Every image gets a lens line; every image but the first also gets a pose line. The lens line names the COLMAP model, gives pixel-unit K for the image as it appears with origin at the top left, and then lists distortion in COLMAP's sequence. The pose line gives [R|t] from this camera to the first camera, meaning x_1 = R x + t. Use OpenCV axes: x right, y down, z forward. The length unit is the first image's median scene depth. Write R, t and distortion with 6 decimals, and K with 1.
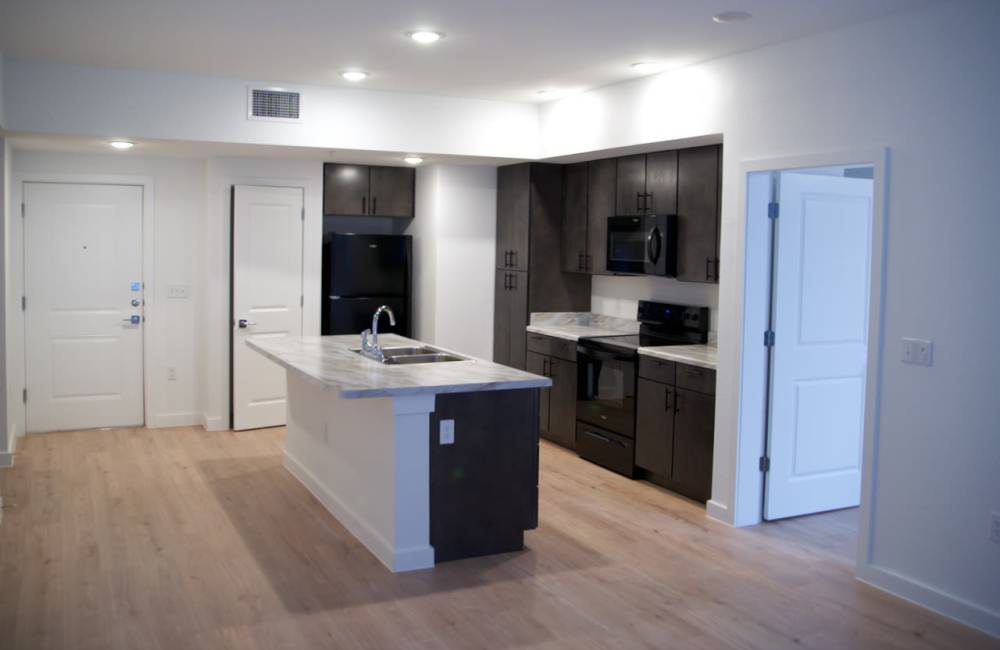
lens RADIAL K [[922.8, 0, 500.0], [0, 922.8, 325.0], [0, 0, 1]] dist [0.002548, 0.003412]
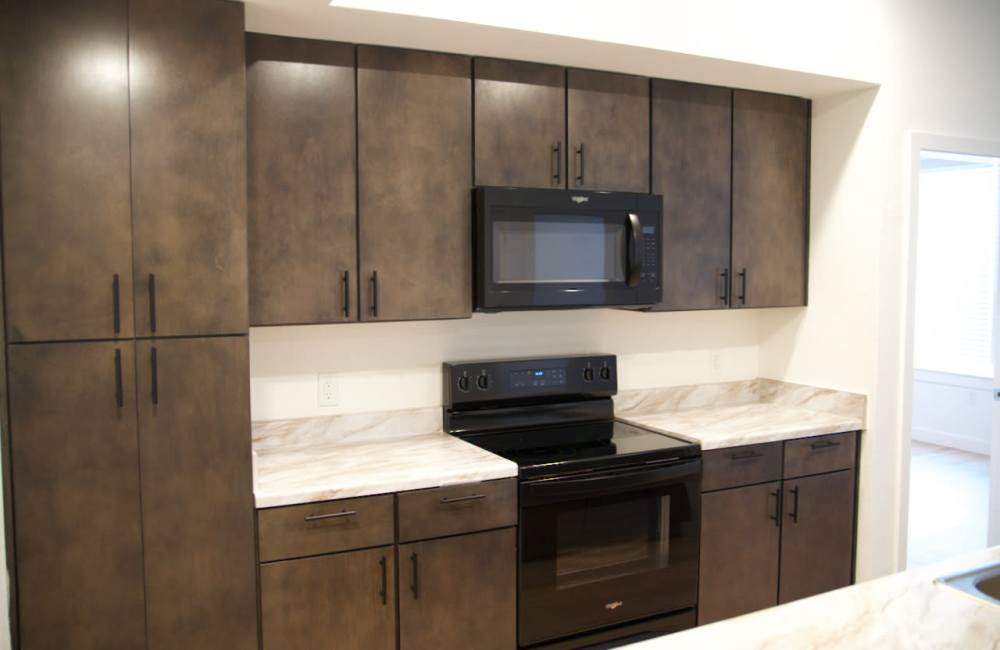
lens RADIAL K [[922.8, 0, 500.0], [0, 922.8, 325.0], [0, 0, 1]] dist [0.002548, 0.003412]
pose [[-0.043898, -0.092546, 0.994740, -0.354908], [0.090160, 0.991270, 0.096202, -0.098197], [-0.994959, 0.093908, -0.035171, 1.065325]]
